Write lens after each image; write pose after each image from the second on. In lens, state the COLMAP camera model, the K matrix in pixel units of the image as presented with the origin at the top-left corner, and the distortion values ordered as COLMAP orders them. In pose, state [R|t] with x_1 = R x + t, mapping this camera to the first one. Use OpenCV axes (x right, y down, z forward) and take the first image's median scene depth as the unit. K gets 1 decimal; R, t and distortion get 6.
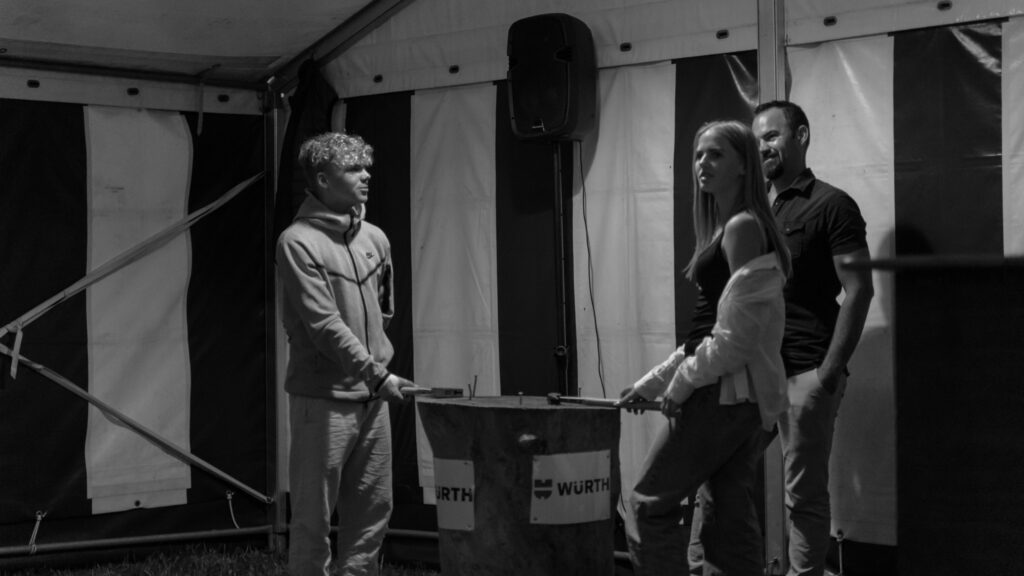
lens RADIAL K [[2326.2, 0, 512.0], [0, 2326.2, 288.0], [0, 0, 1]] dist [0.031223, 0.332794]
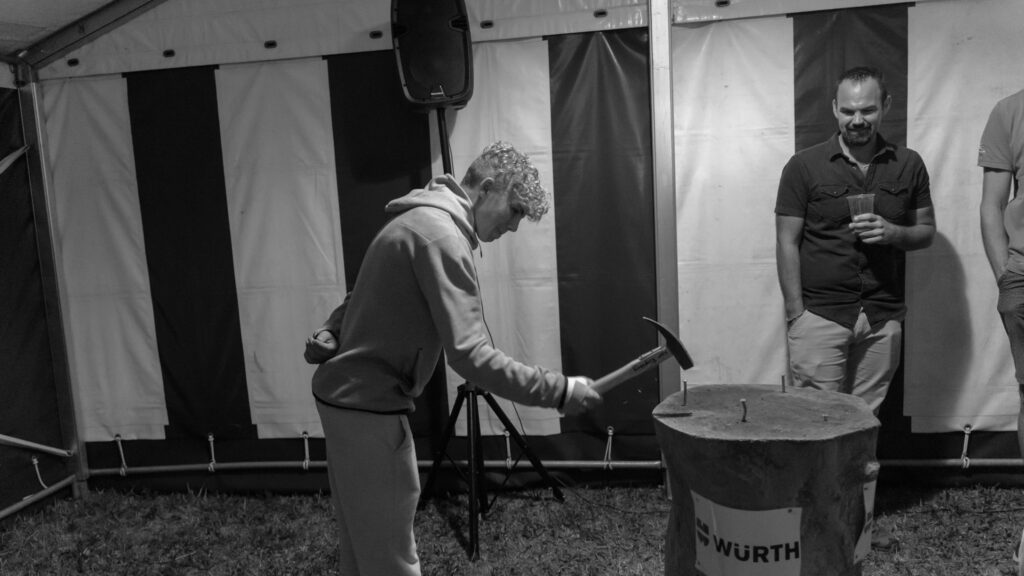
lens RADIAL K [[821.7, 0, 512.0], [0, 821.7, 288.0], [0, 0, 1]] dist [-0.000434, 0.001310]
pose [[0.782797, -0.112356, 0.612049, -0.198920], [0.043773, 0.991071, 0.125948, -0.027996], [-0.620735, -0.071801, 0.780726, 0.686551]]
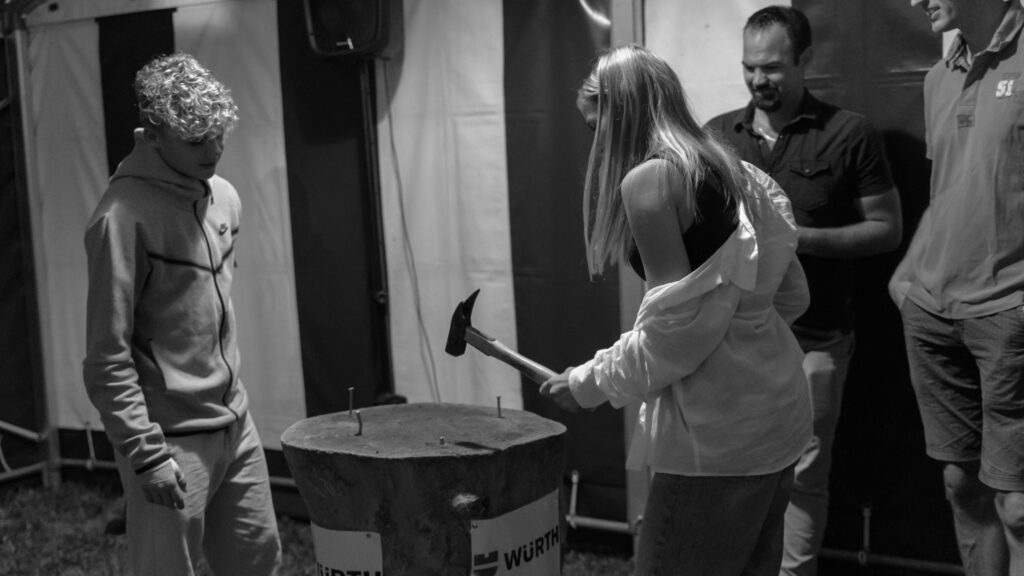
lens RADIAL K [[1308.1, 0, 536.3], [0, 1308.1, 274.9], [0, 0, 1]] dist [0.002941, -0.011237]
pose [[0.960805, -0.059251, 0.270820, -0.058165], [0.031585, 0.993928, 0.105401, -0.032527], [-0.275421, -0.092716, 0.956842, 0.502906]]
